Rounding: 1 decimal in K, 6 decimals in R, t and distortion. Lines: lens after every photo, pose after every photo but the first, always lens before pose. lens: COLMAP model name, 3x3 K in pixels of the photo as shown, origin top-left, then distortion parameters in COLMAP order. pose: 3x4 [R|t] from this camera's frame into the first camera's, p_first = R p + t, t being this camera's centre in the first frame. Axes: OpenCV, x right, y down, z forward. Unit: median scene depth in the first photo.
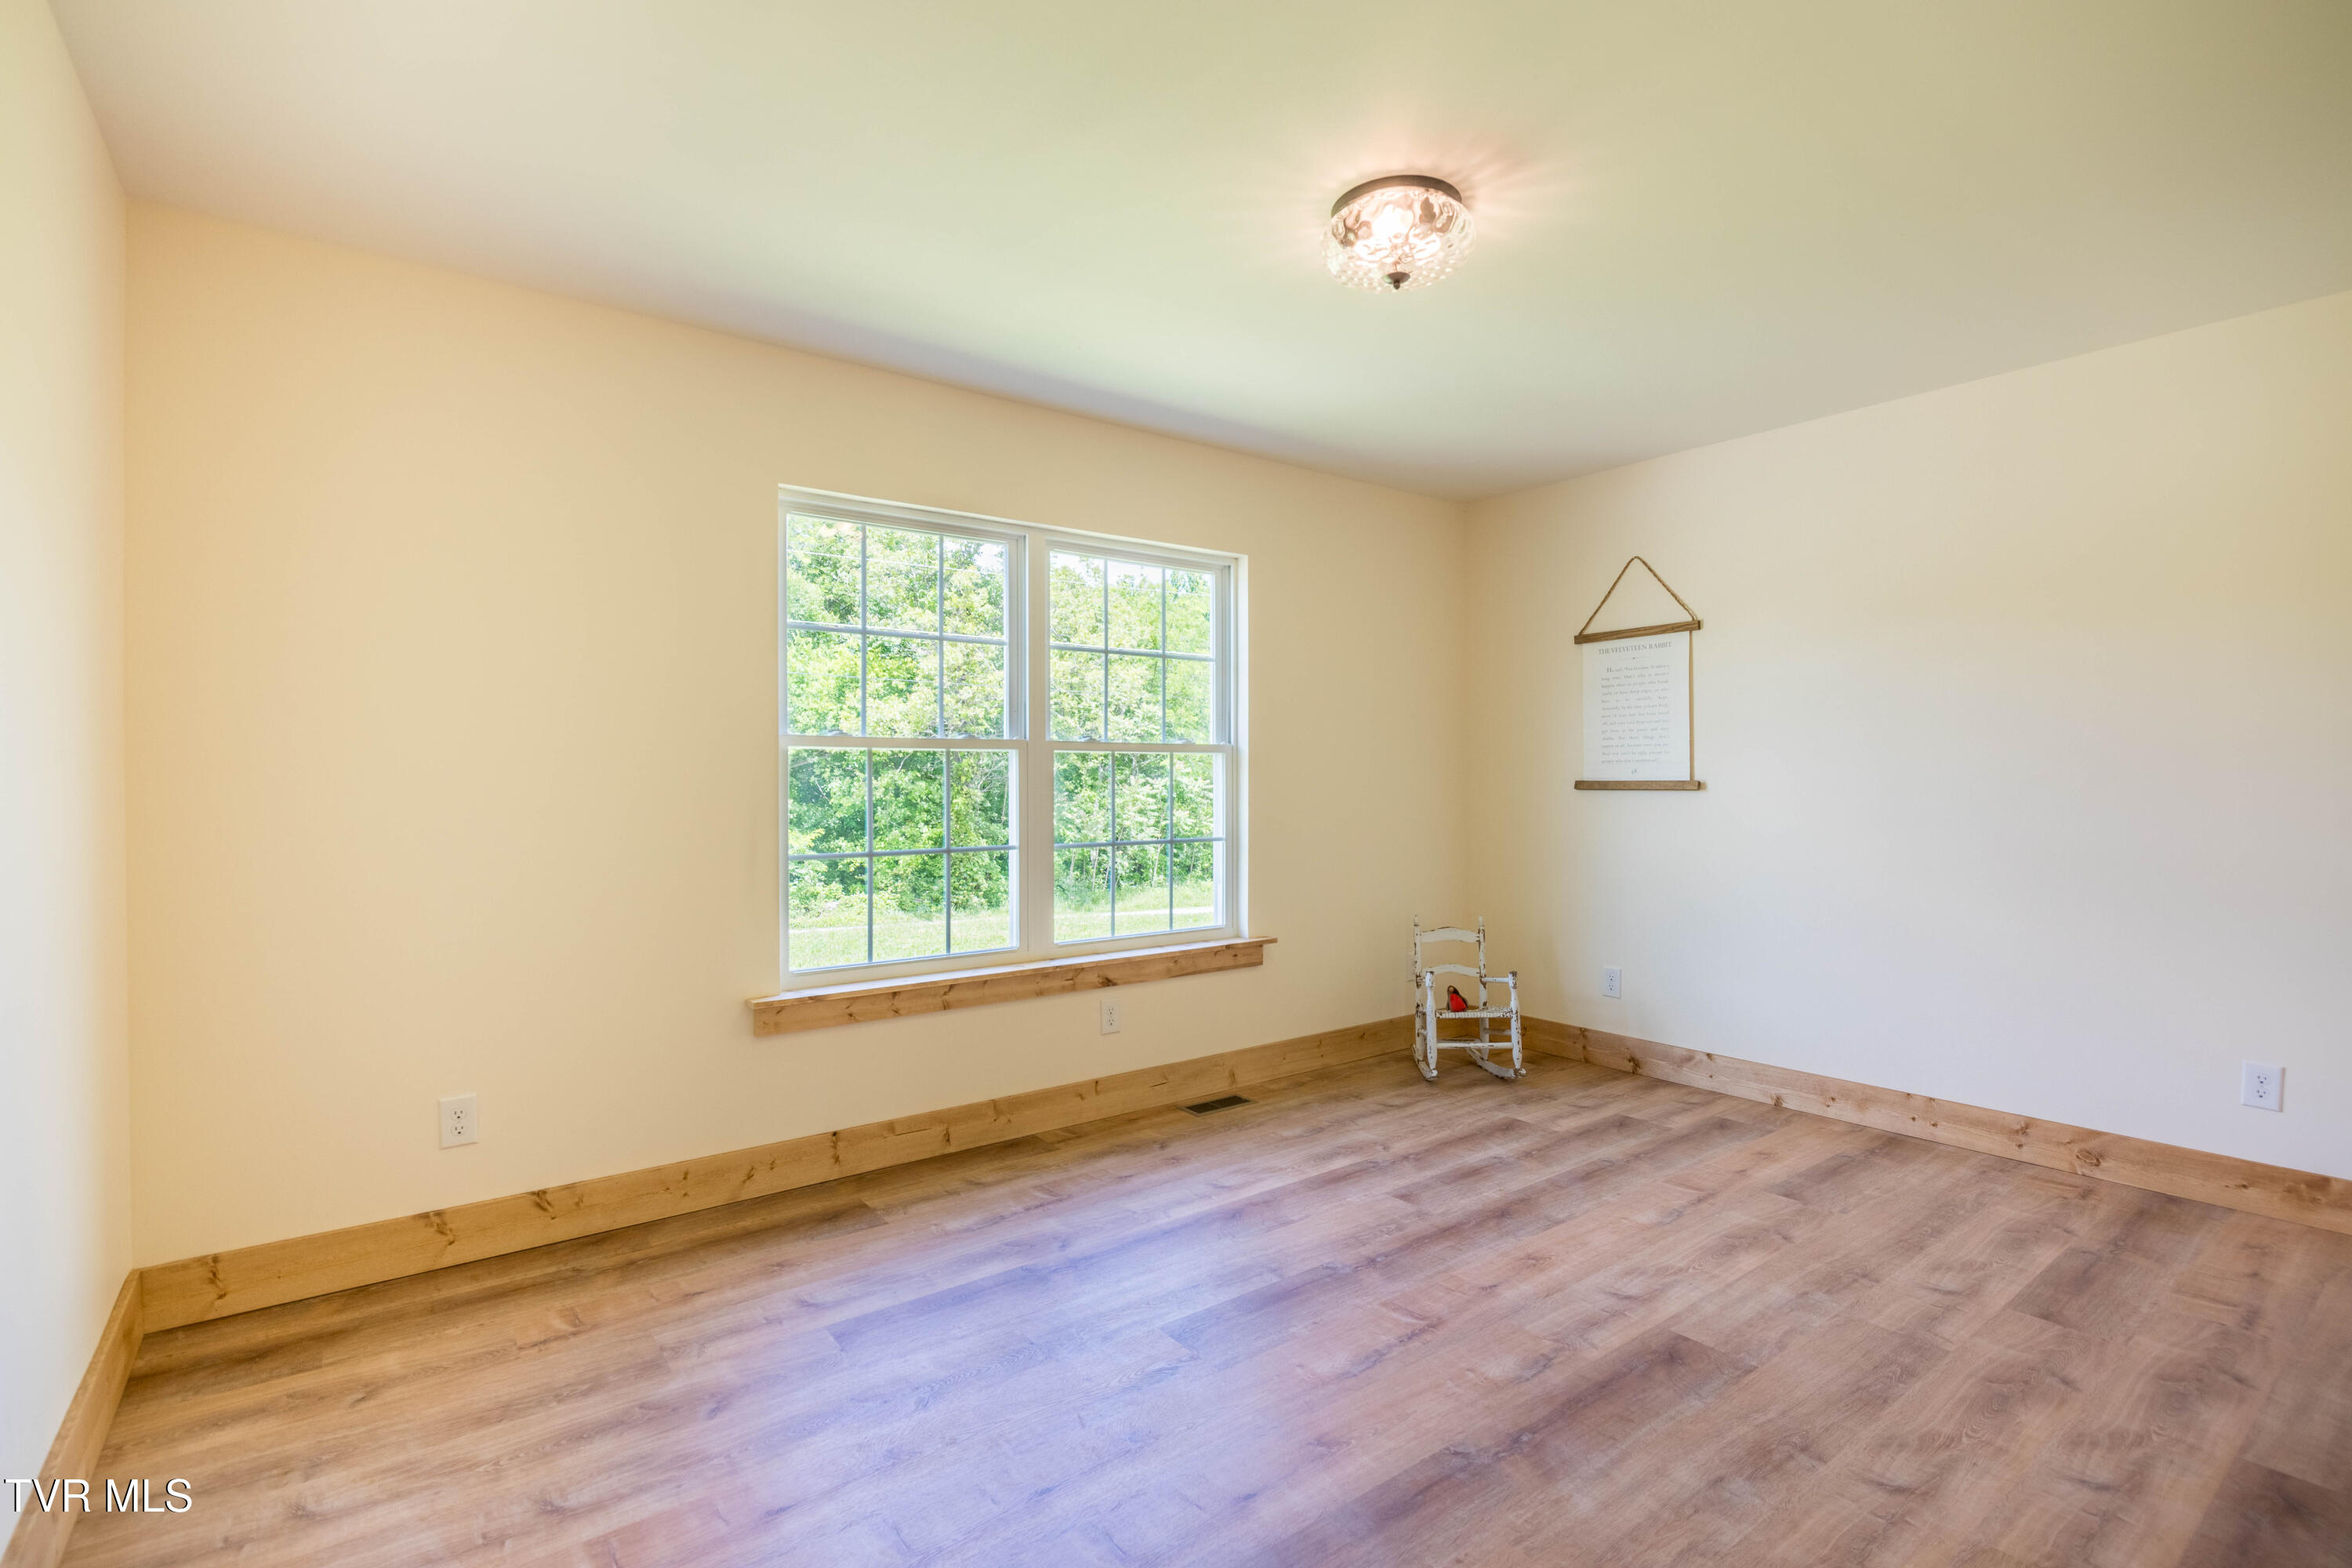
lens RADIAL K [[1085.9, 0, 1179.8], [0, 1085.9, 781.7], [0, 0, 1]] dist [-0.002453, -0.007390]
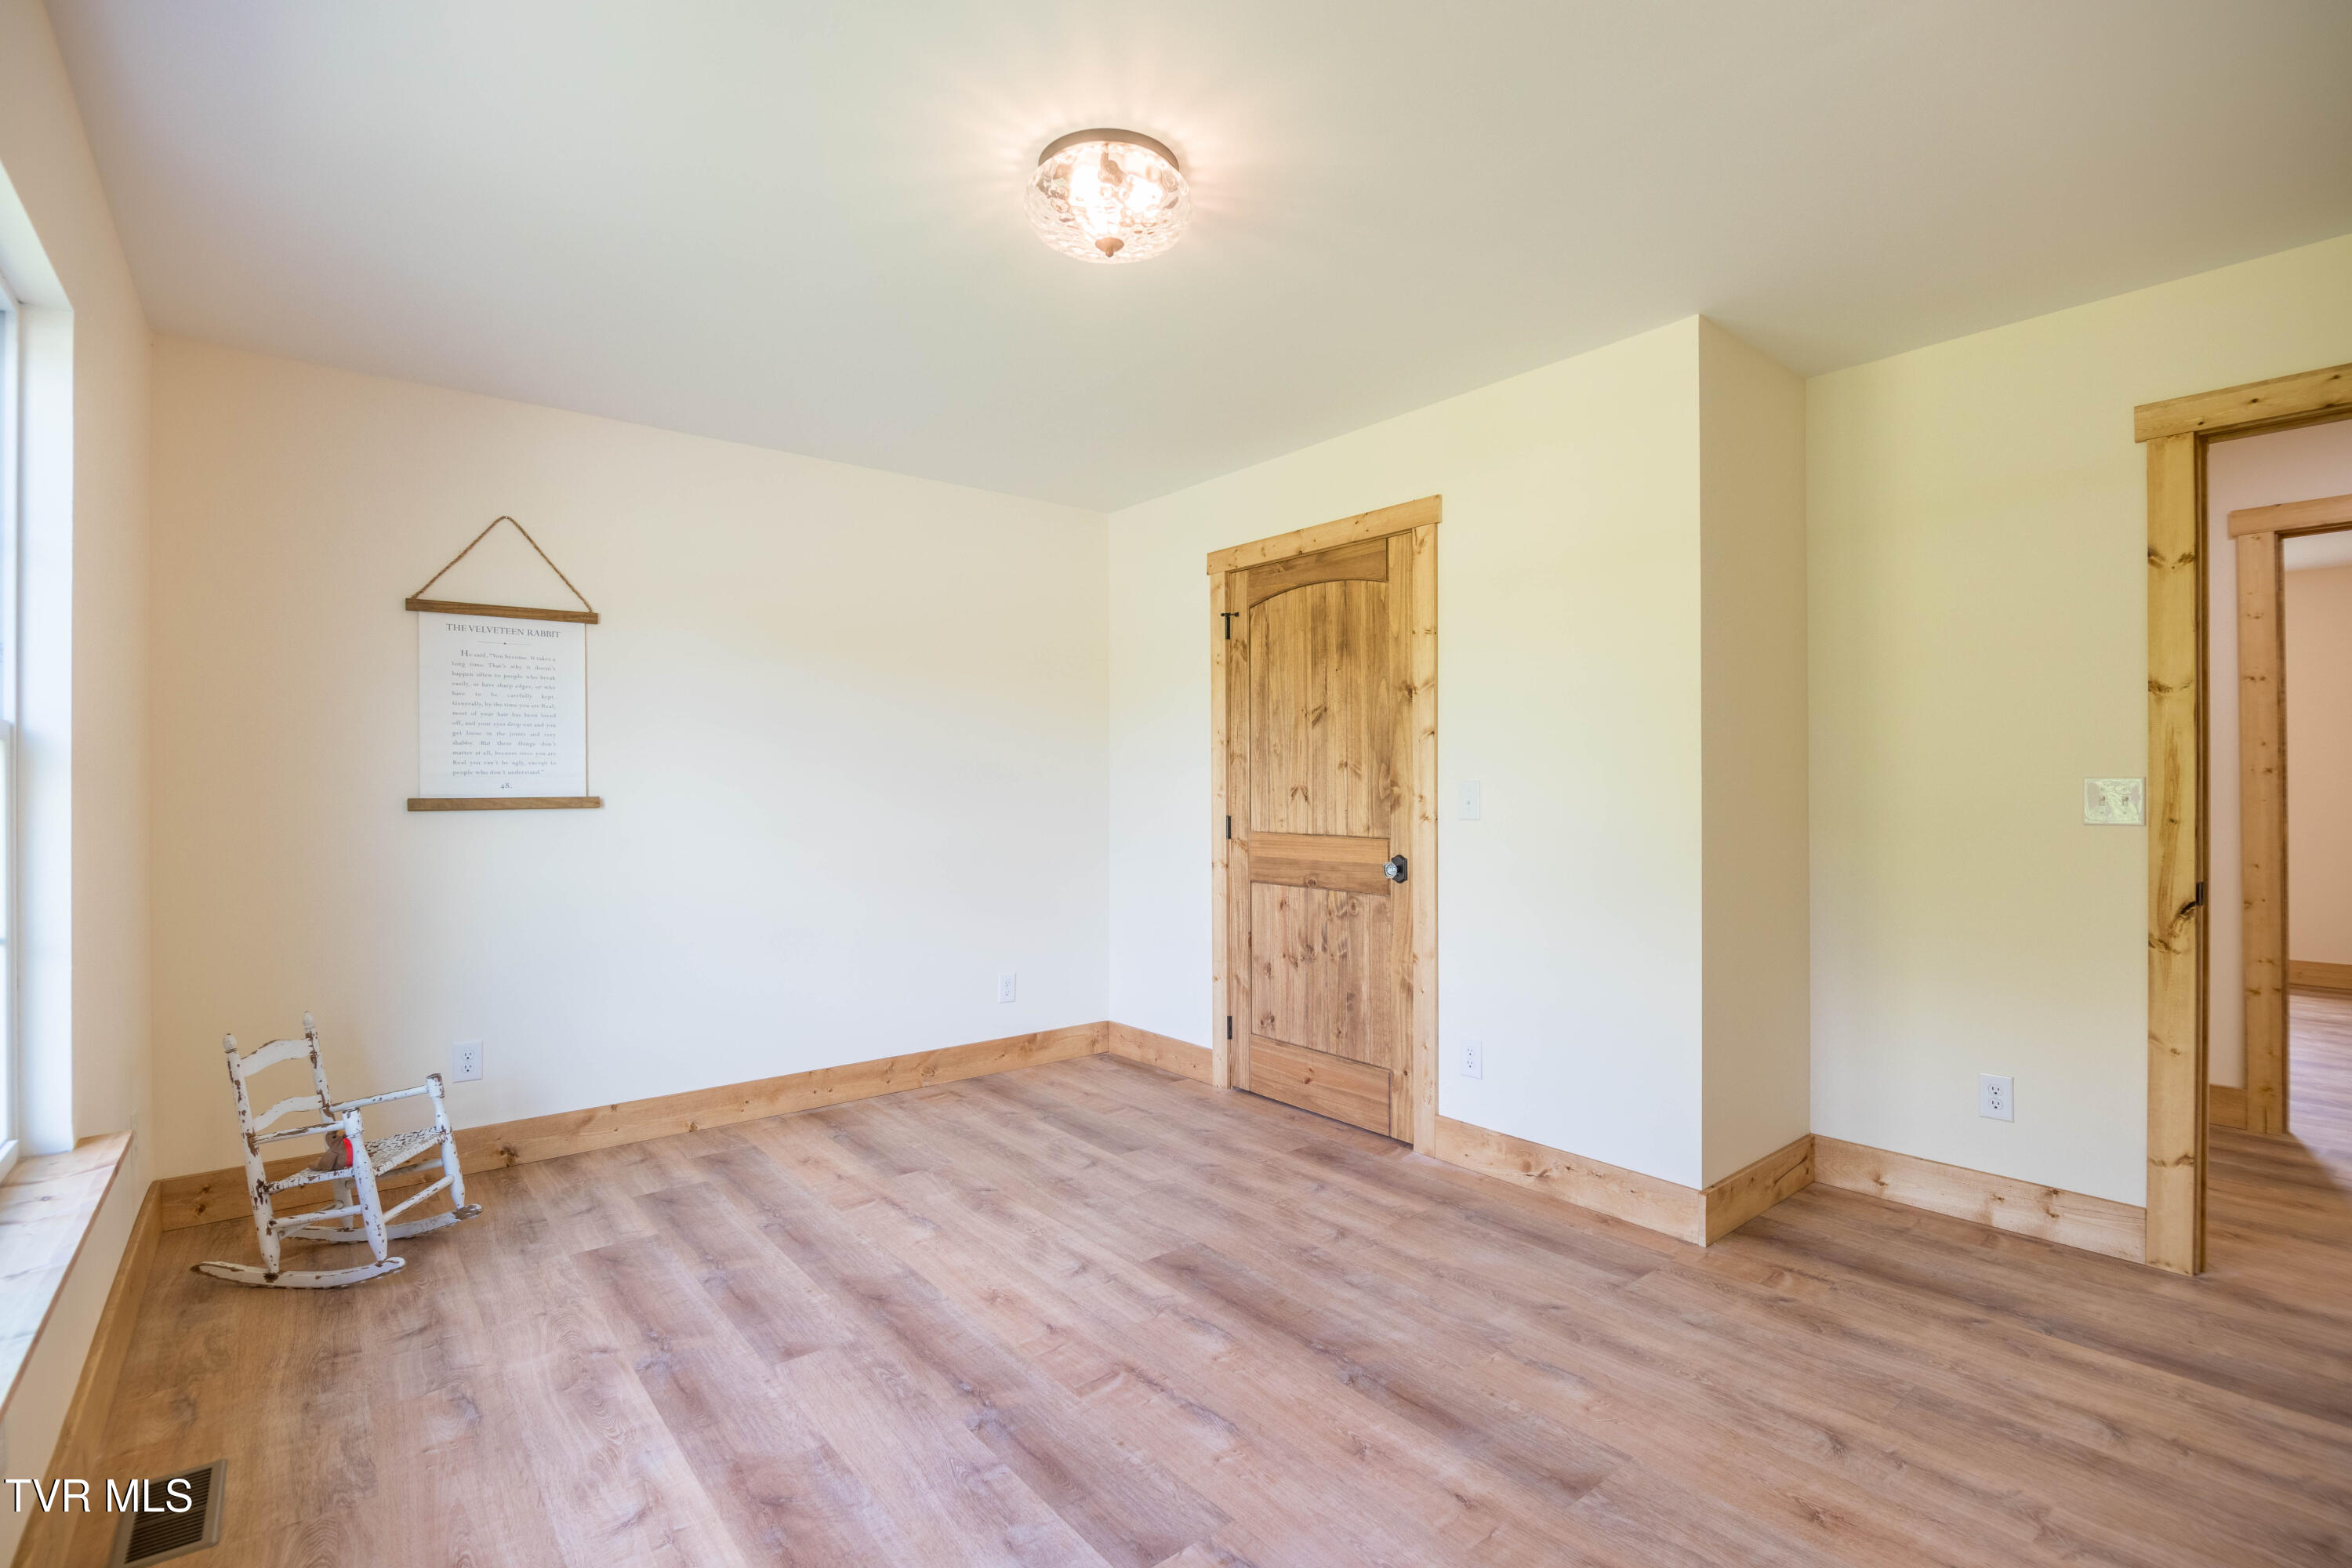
lens RADIAL K [[1085.9, 0, 1179.8], [0, 1085.9, 781.7], [0, 0, 1]] dist [-0.002453, -0.007390]
pose [[-0.029735, 0.006374, 0.999537, -0.531914], [0.009901, 0.999932, -0.006082, -0.003947], [-0.999509, 0.009716, -0.029797, 0.726163]]
